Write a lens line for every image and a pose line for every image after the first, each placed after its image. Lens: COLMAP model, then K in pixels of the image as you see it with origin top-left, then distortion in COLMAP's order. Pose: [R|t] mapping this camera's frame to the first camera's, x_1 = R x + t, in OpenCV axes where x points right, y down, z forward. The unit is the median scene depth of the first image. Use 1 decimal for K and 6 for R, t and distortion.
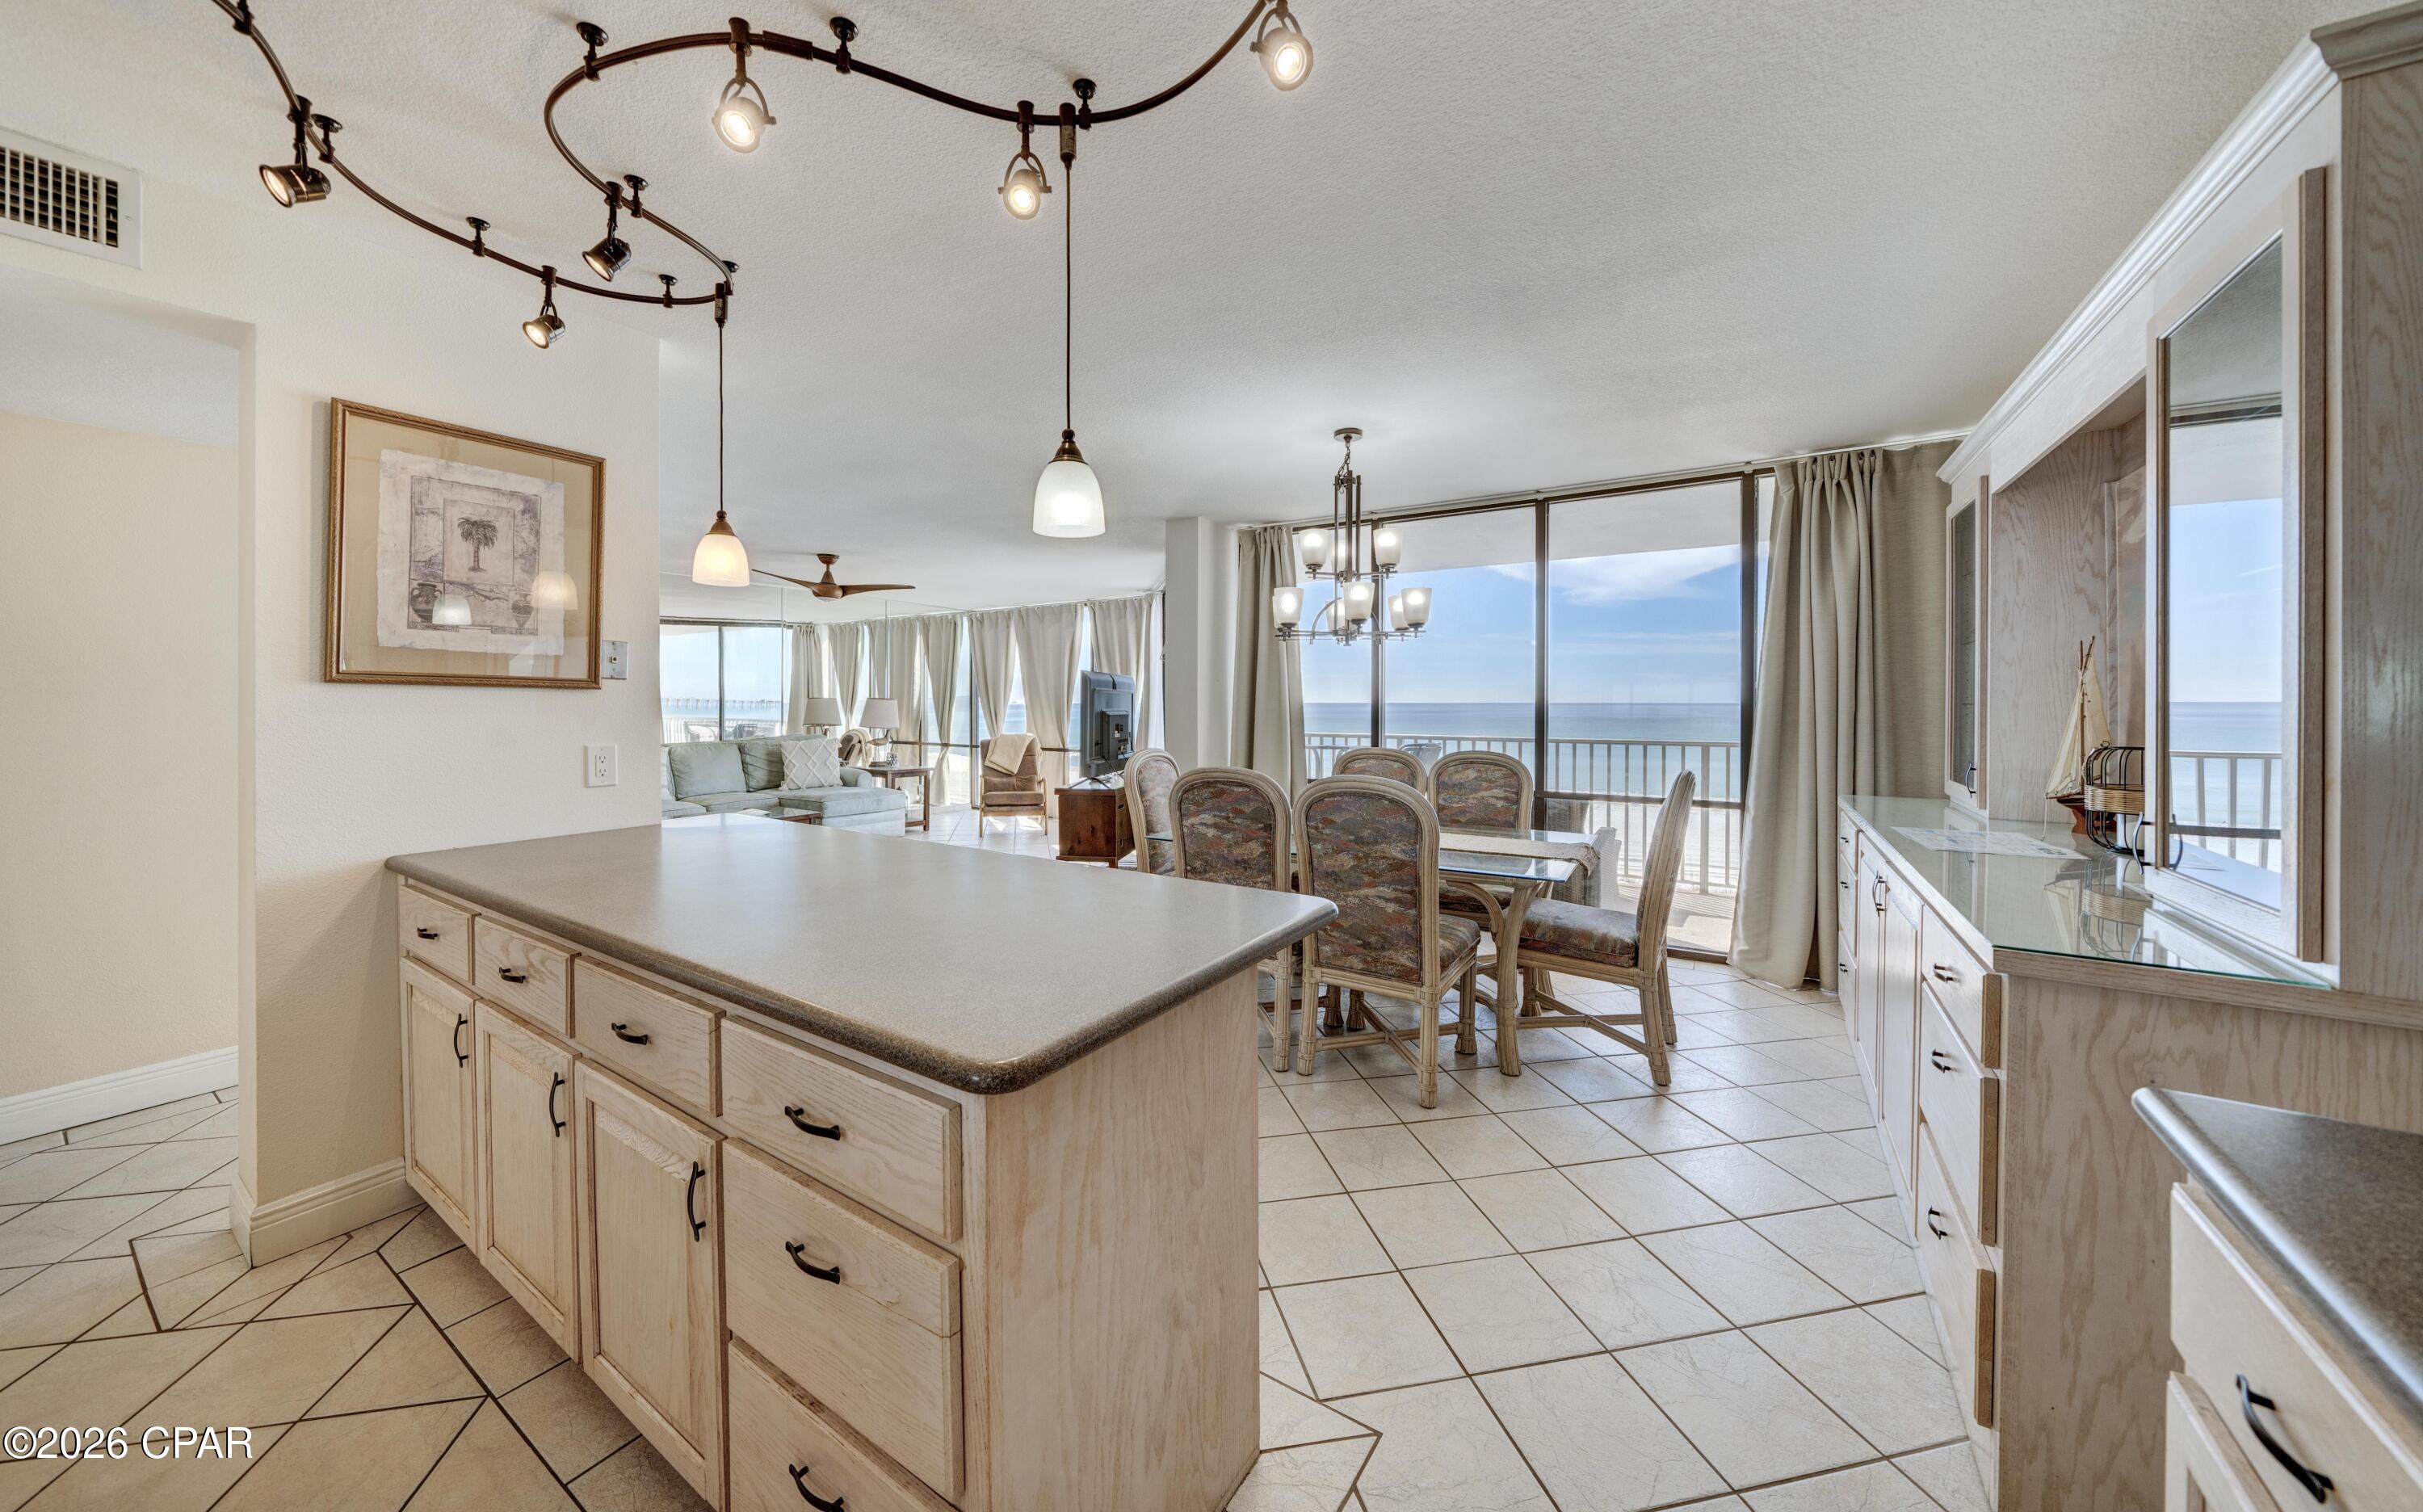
lens RADIAL K [[837.5, 0, 1182.0], [0, 837.5, 705.1], [0, 0, 1]] dist [-0.002461, -0.000036]
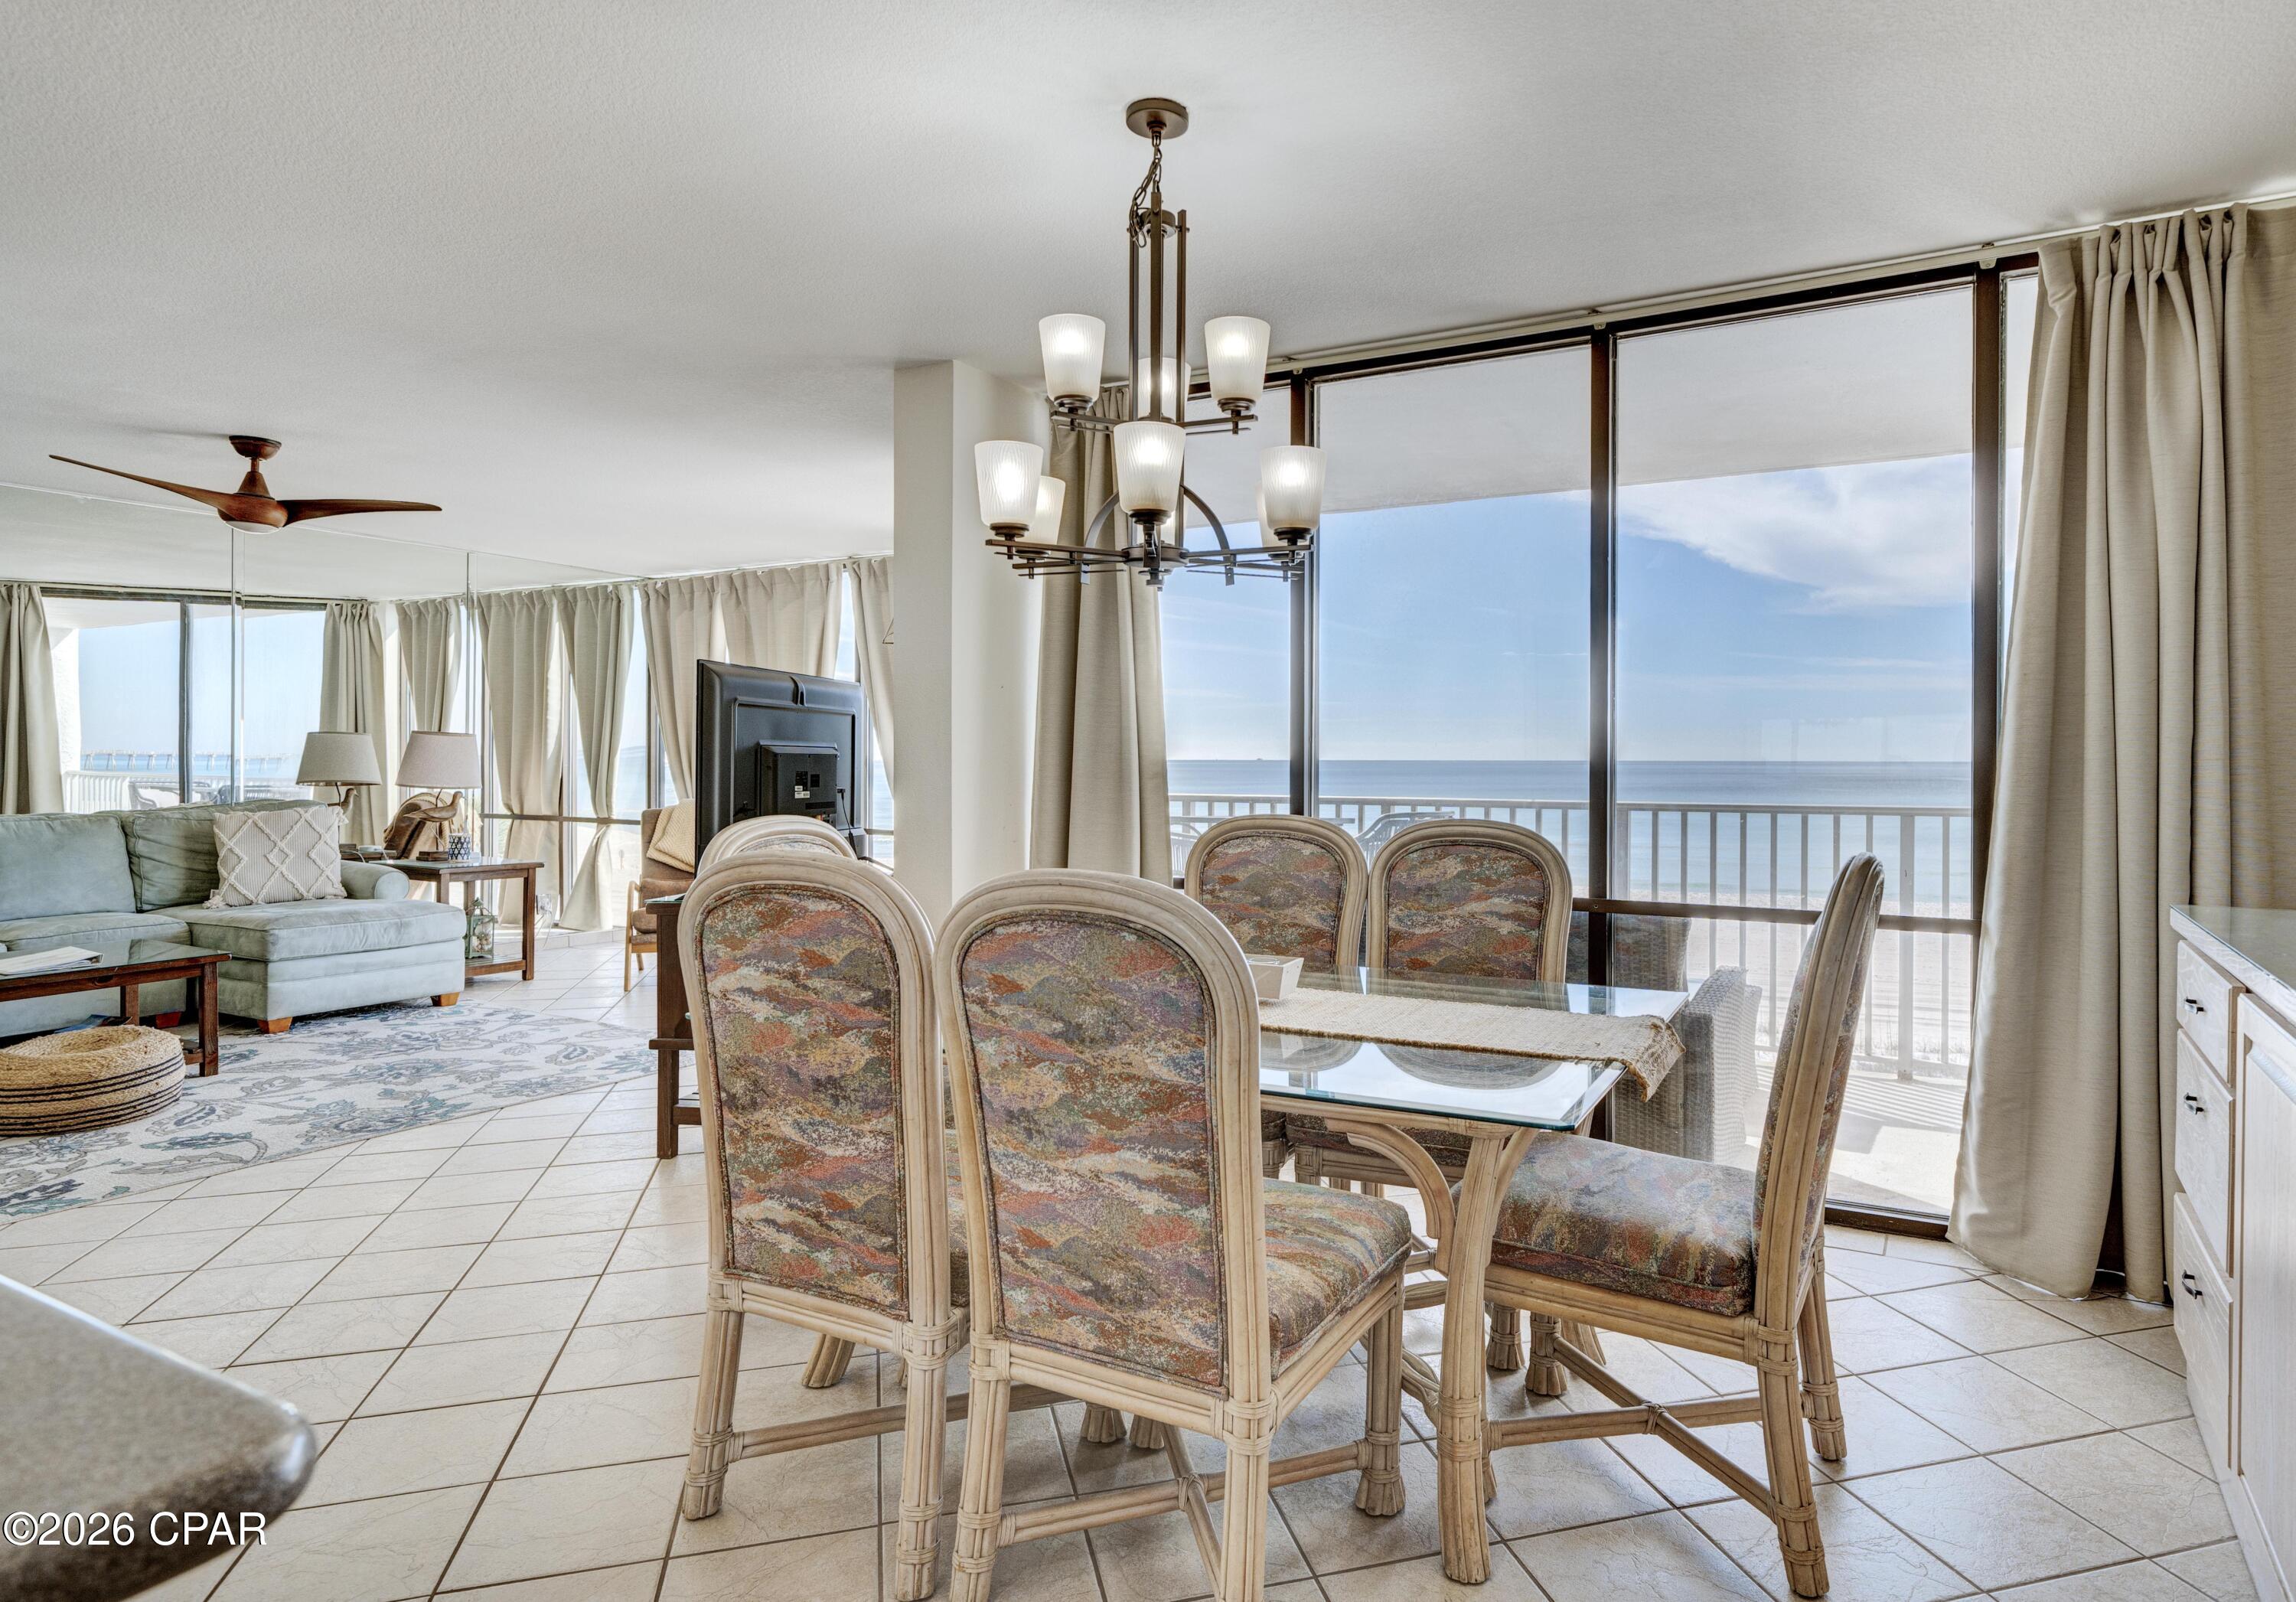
lens RADIAL K [[1303.9, 0, 1255.7], [0, 1303.9, 760.9], [0, 0, 1]] dist [0.004800, -0.000524]
pose [[0.995572, 0.001986, 0.093981, 0.170562], [-0.001789, 0.999996, -0.002186, 0.023757], [-0.093985, 0.002008, 0.995572, 0.268177]]
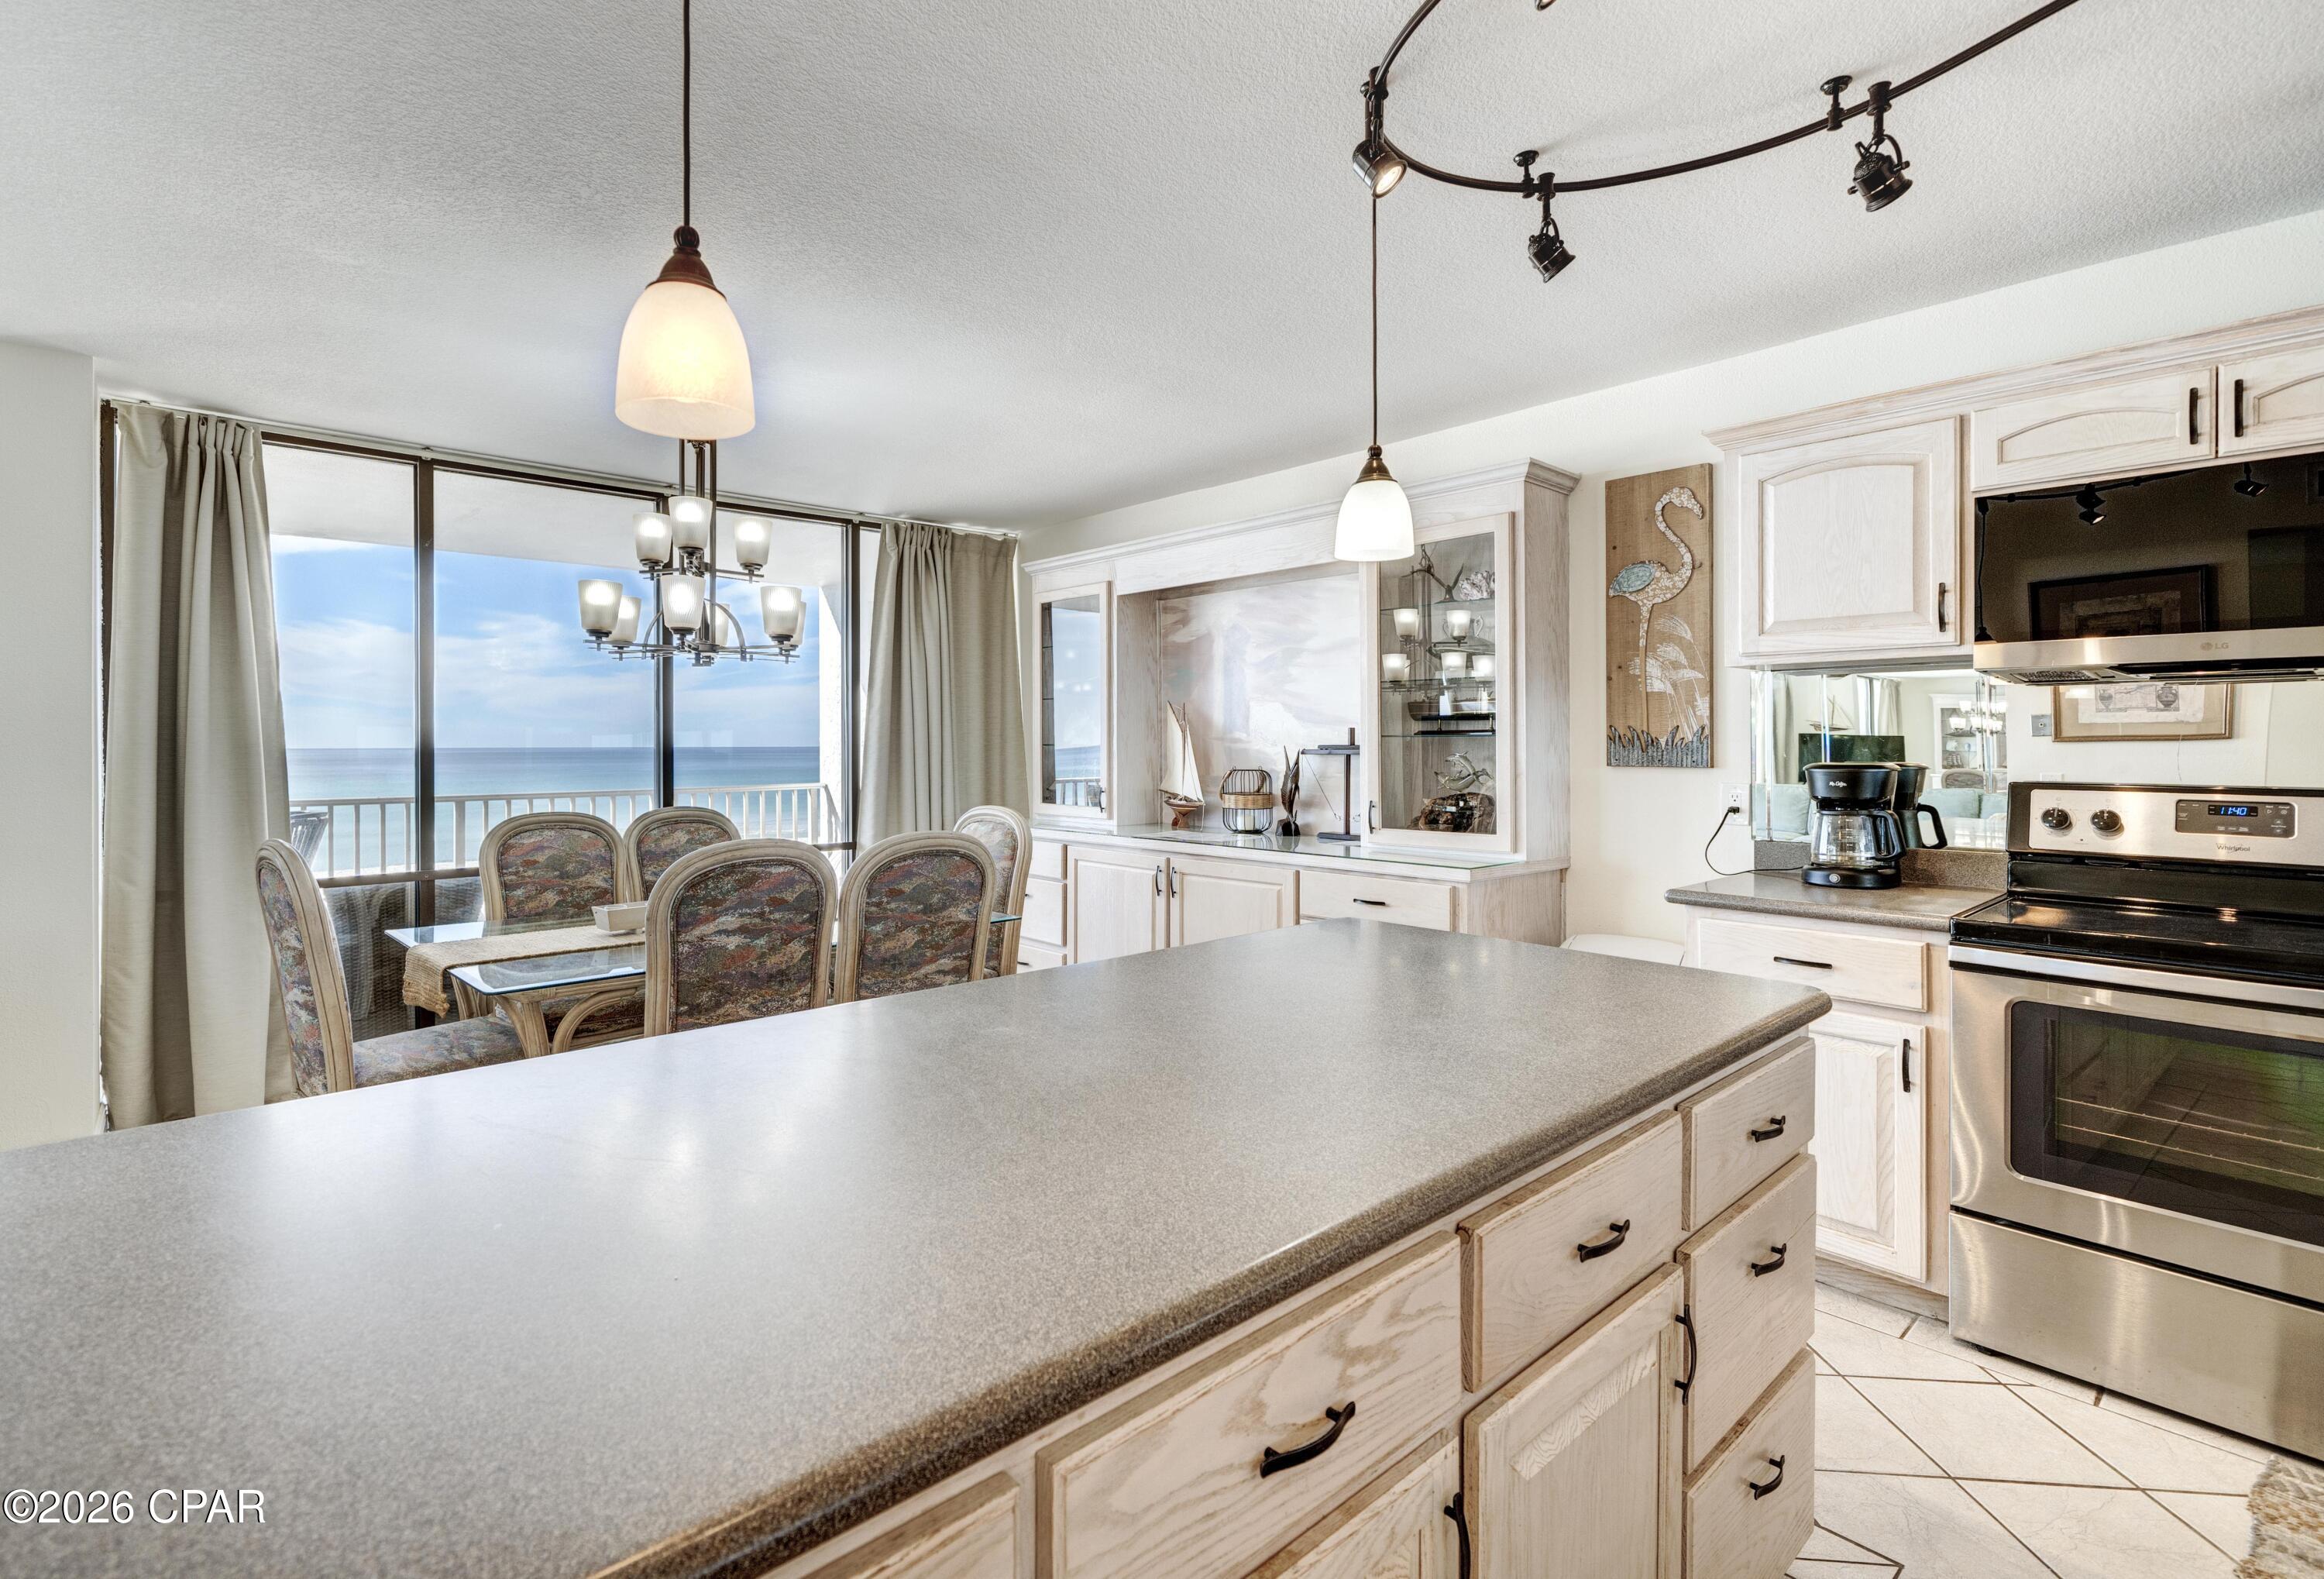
lens RADIAL K [[1078.5, 0, 1061.3], [0, 1078.5, 739.8], [0, 0, 1]] dist [0.005420, 0.000231]
pose [[0.273890, 0.003160, 0.961756, -0.561109], [0.006172, 0.999968, -0.005044, -0.000680], [-0.961741, 0.007317, 0.273862, 0.411137]]
